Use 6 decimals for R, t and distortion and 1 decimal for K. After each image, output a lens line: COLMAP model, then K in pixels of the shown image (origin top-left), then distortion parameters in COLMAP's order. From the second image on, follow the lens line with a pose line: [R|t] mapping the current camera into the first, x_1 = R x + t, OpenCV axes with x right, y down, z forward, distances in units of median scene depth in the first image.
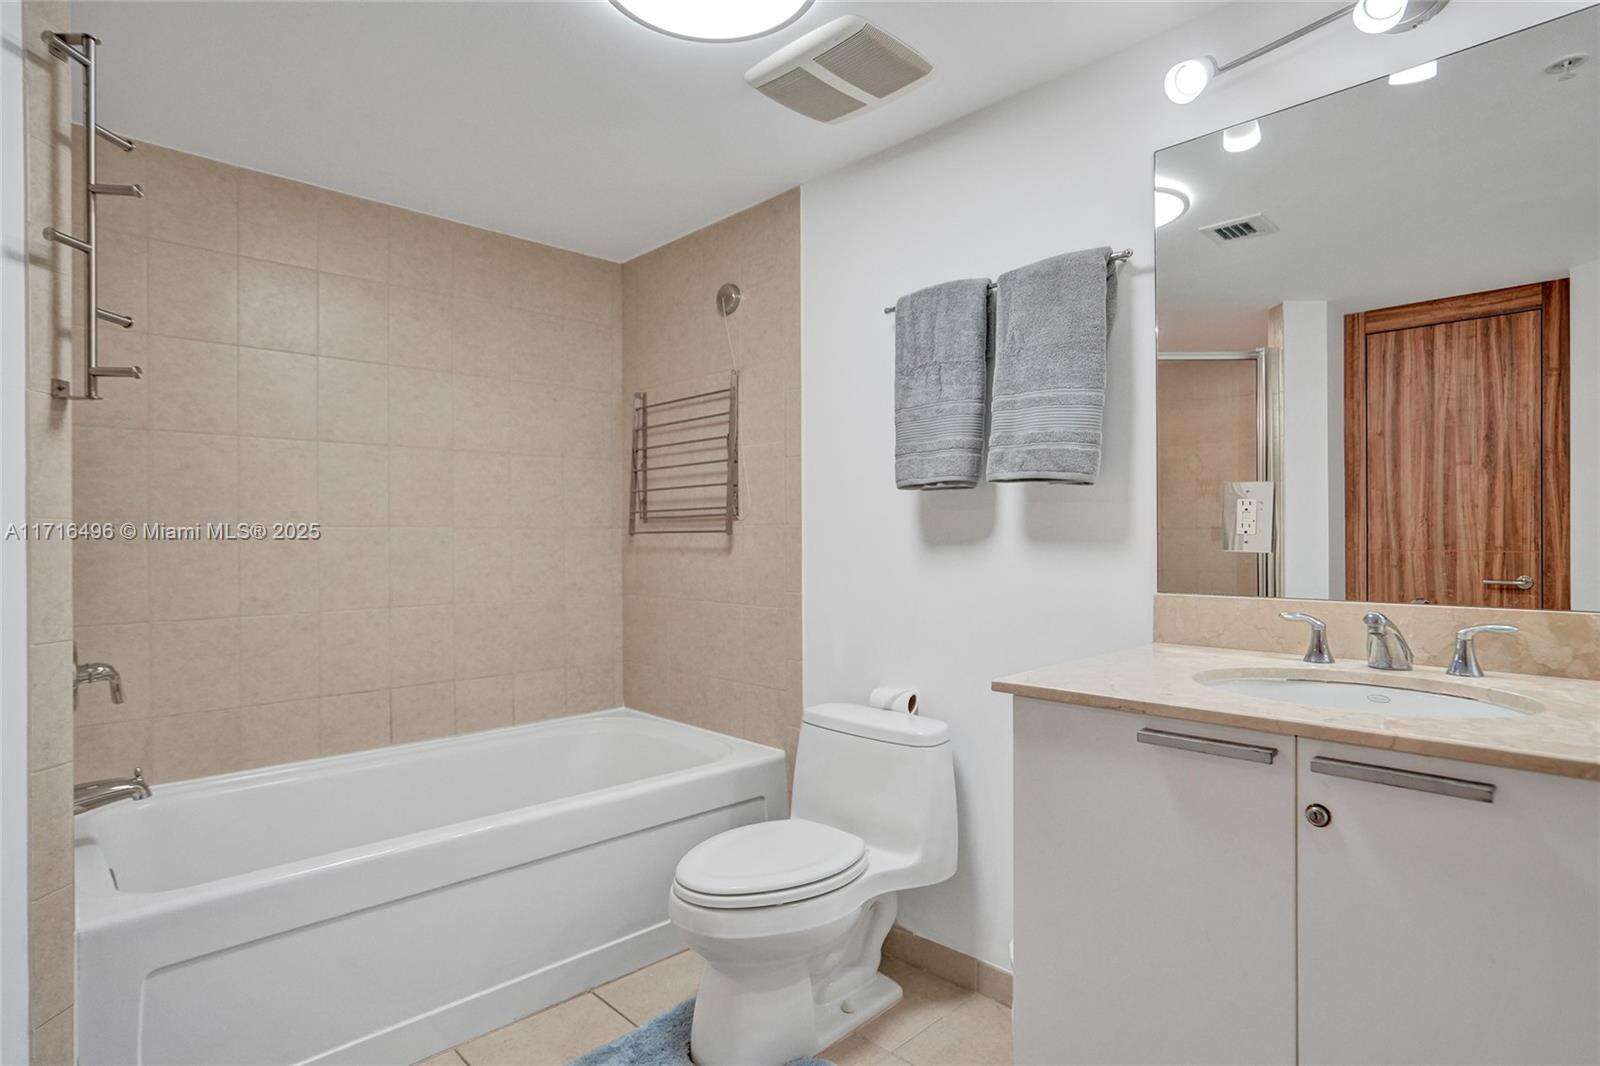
lens RADIAL K [[820.5, 0, 801.1], [0, 820.5, 542.2], [0, 0, 1]] dist [-0.025179, 0.014169]
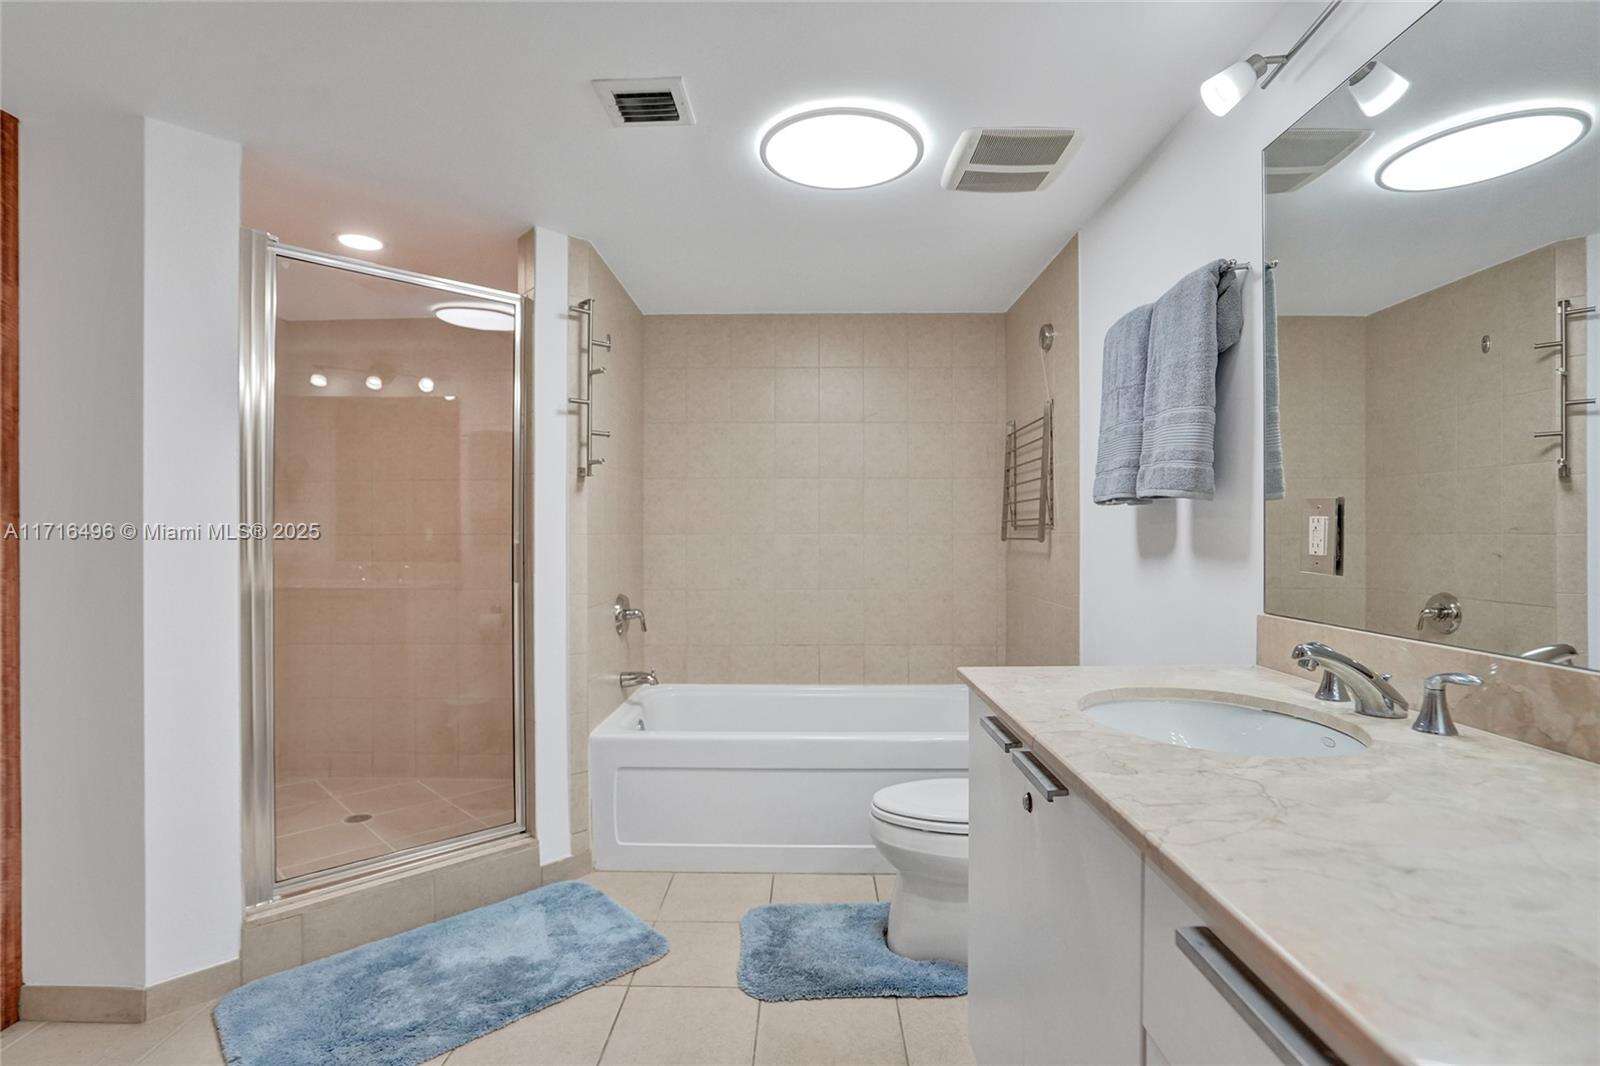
lens RADIAL K [[759.5, 0, 807.6], [0, 759.5, 535.2], [0, 0, 1]] dist [-0.030866, 0.015695]
pose [[0.727101, 0.004879, -0.686513, 0.405220], [-0.008103, 0.999966, -0.001476, -0.014547], [0.686483, 0.006636, 0.727116, -0.001212]]
